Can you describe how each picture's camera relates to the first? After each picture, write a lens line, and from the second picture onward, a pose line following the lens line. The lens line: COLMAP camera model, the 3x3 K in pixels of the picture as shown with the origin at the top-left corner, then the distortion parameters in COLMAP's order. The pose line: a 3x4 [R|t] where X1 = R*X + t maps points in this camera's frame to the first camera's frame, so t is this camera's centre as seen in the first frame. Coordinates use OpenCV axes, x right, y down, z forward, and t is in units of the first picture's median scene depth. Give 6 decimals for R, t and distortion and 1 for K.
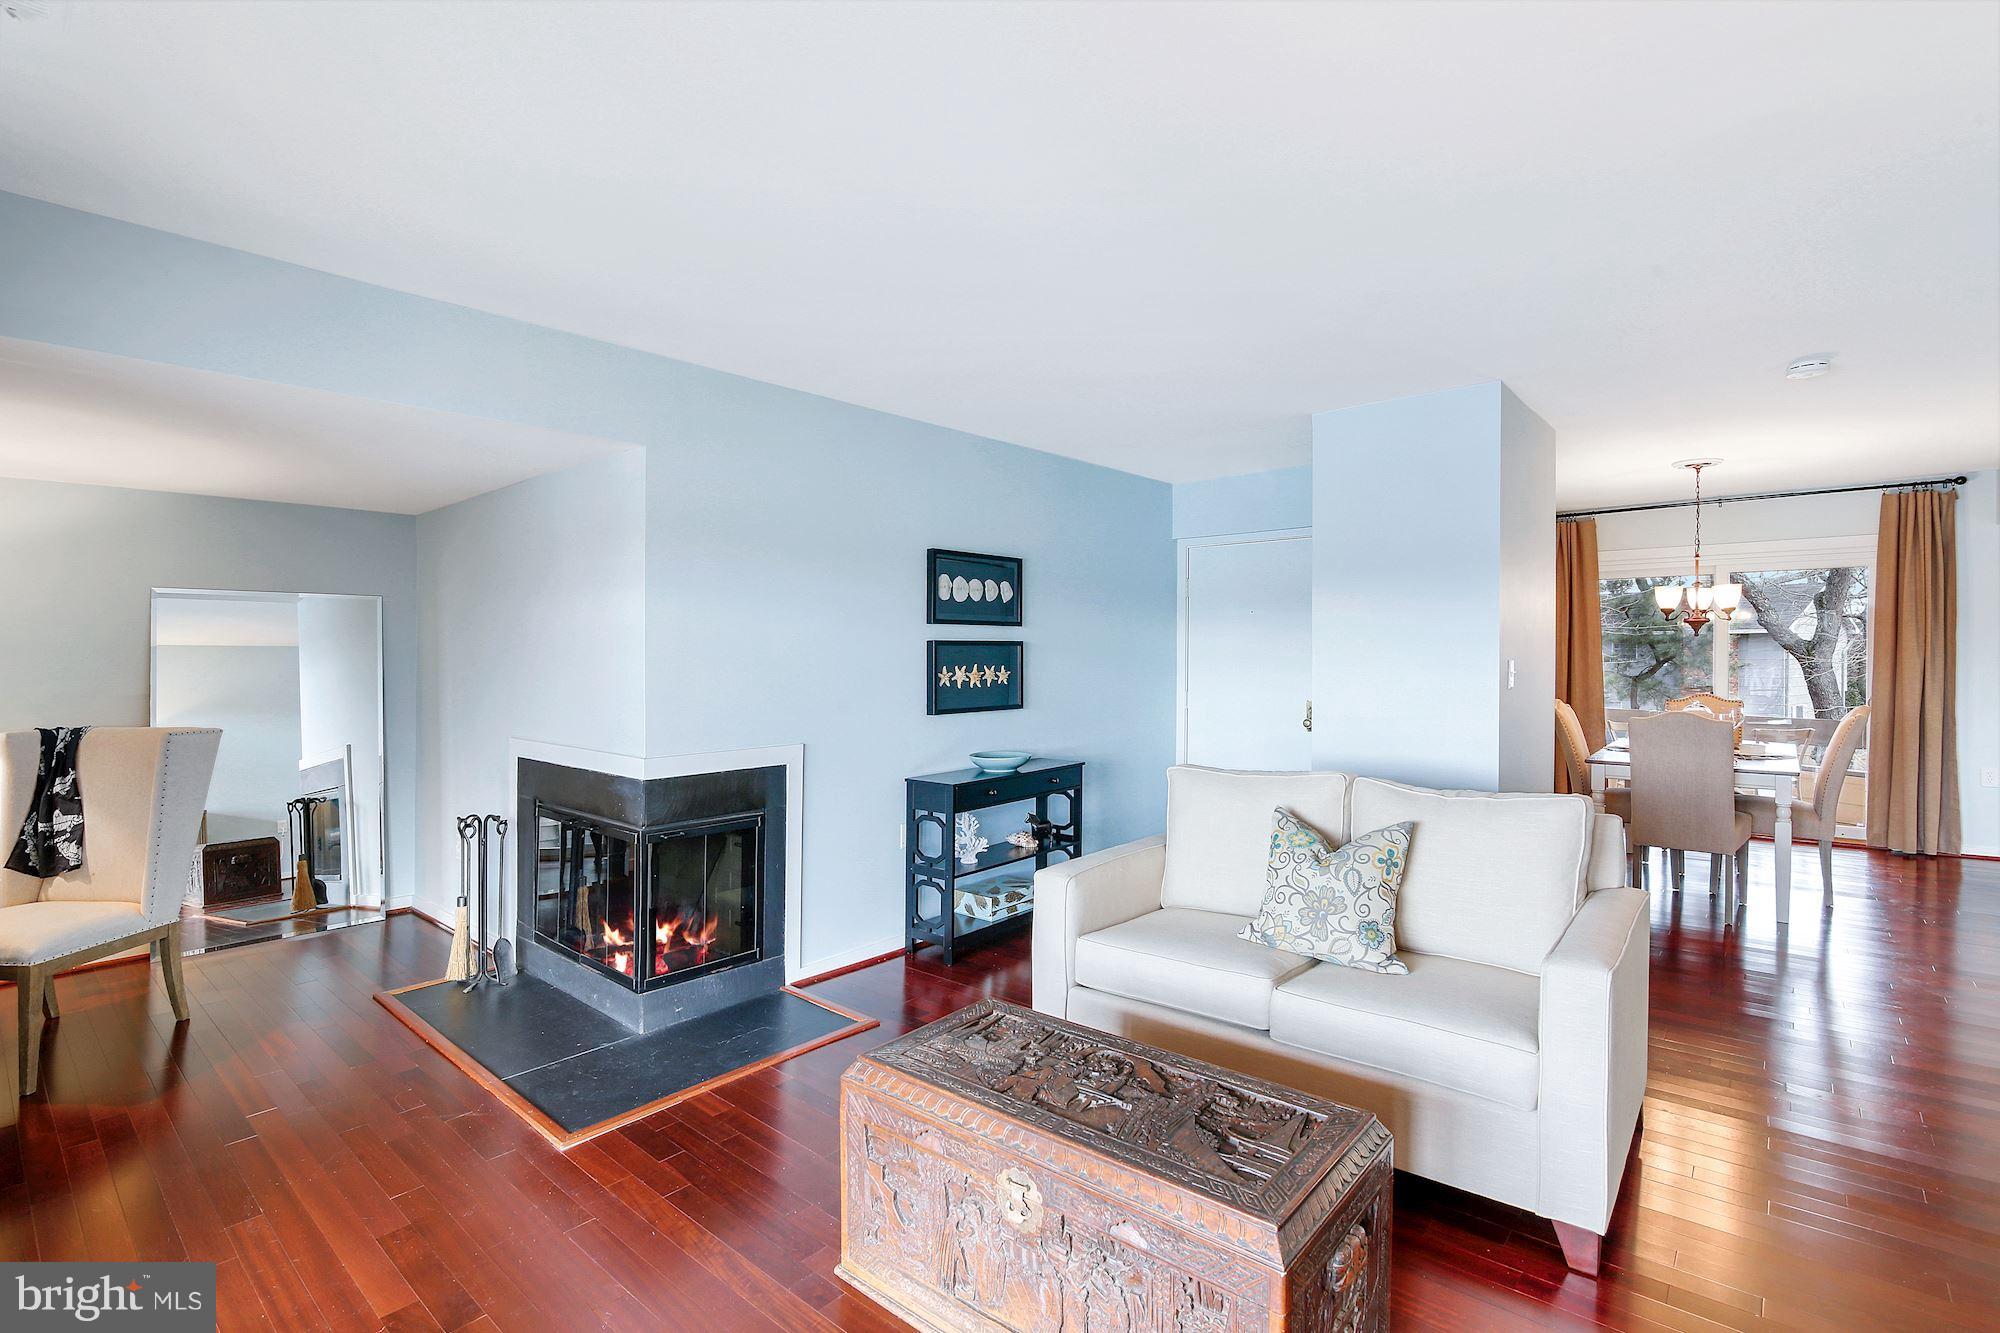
lens RADIAL K [[929.8, 0, 994.5], [0, 929.8, 663.4], [0, 0, 1]] dist [-0.009462, 0.000218]
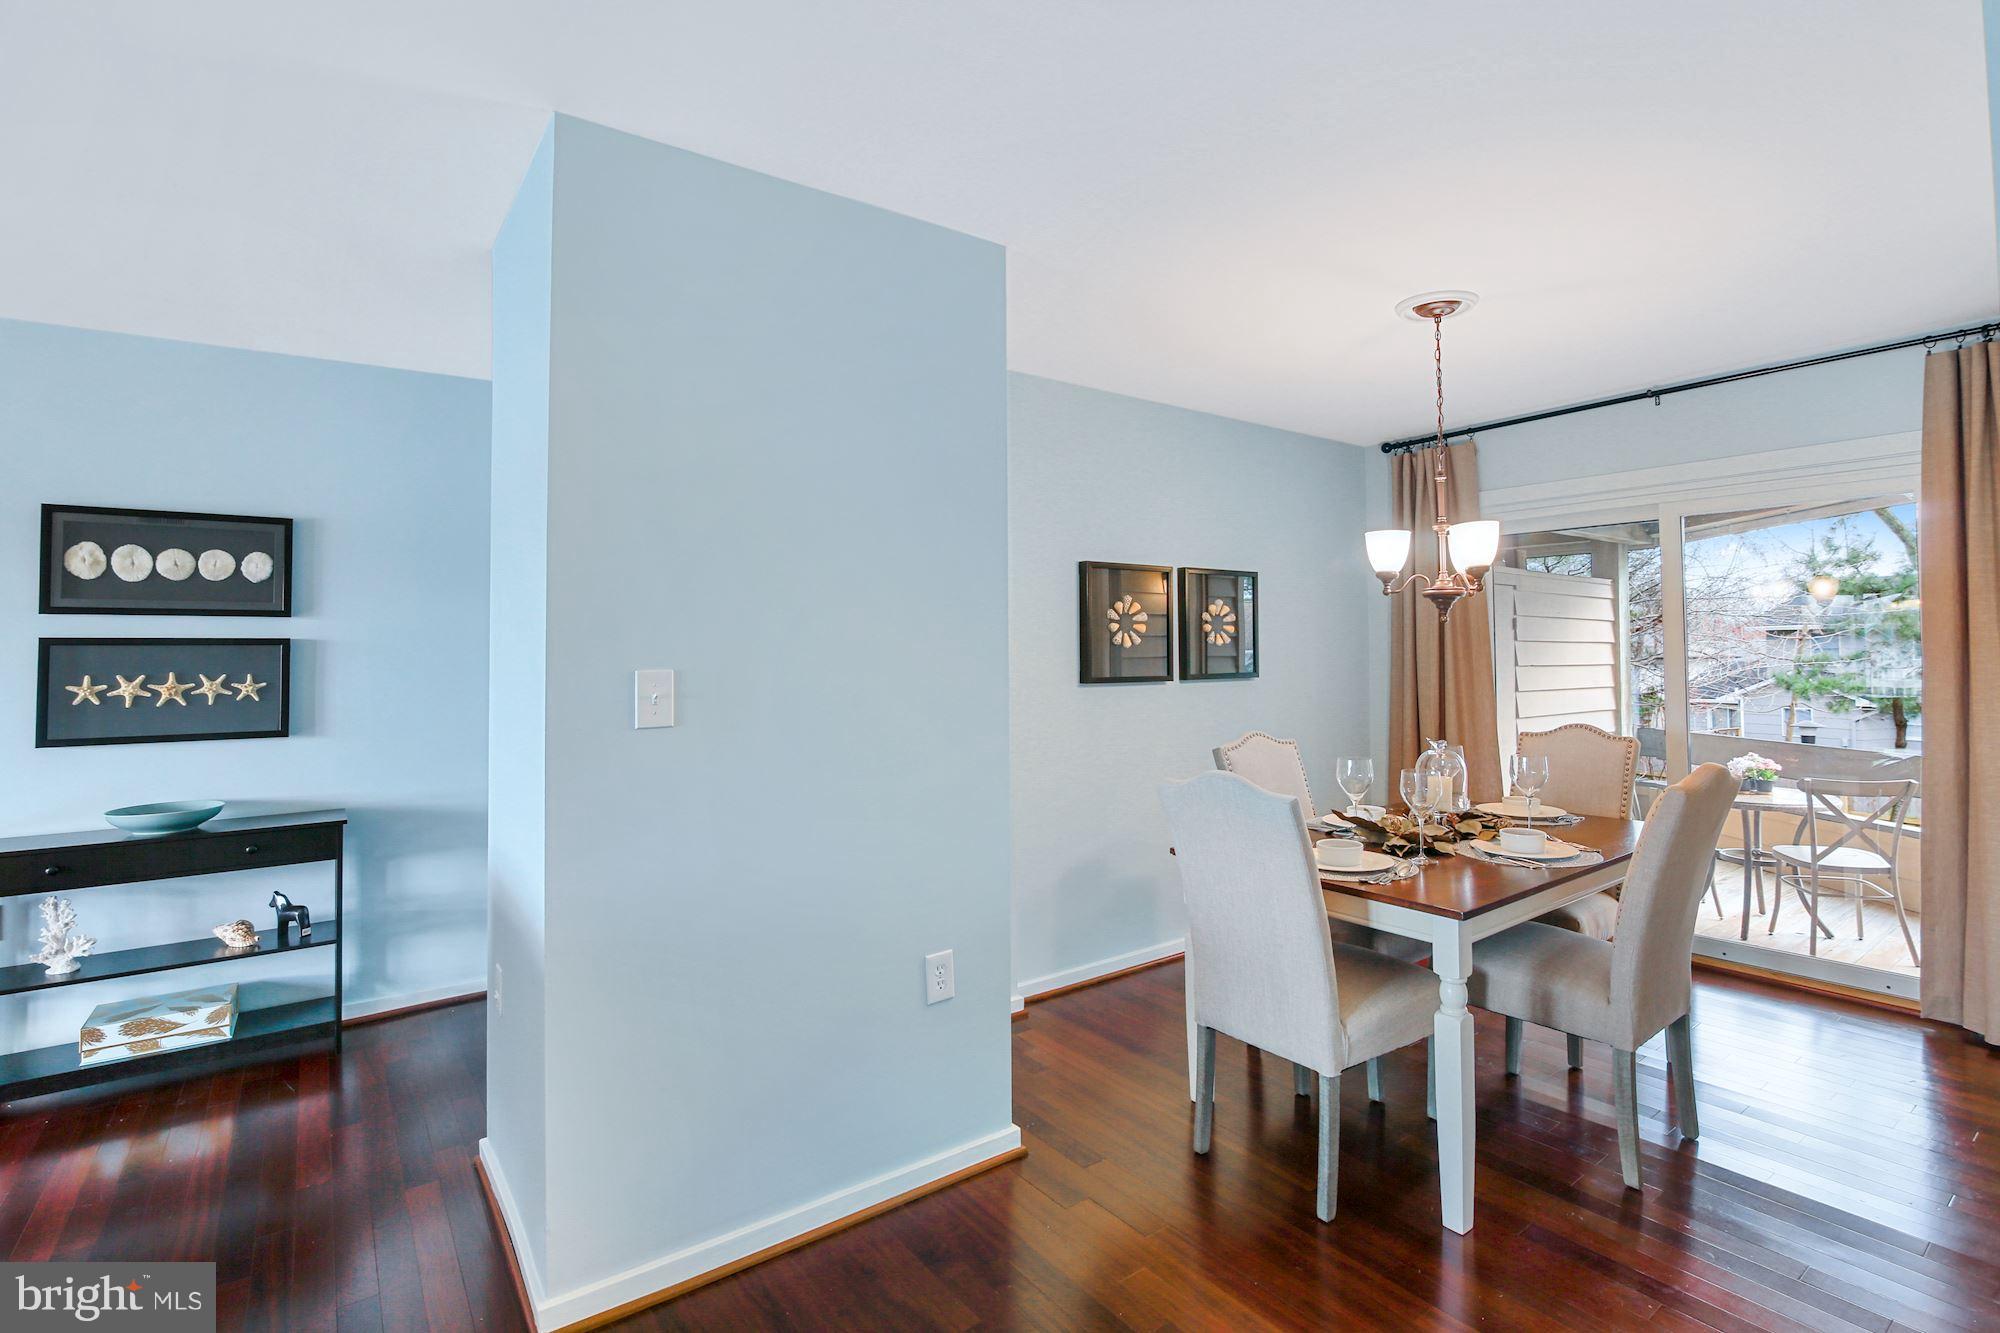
lens RADIAL K [[929.8, 0, 1015.2], [0, 929.8, 626.7], [0, 0, 1]] dist [-0.009462, 0.000218]
pose [[0.973803, -0.006797, -0.227291, 0.724026], [-0.000462, 0.999492, -0.031870, -0.010966], [0.227392, 0.031141, 0.973305, 0.464694]]
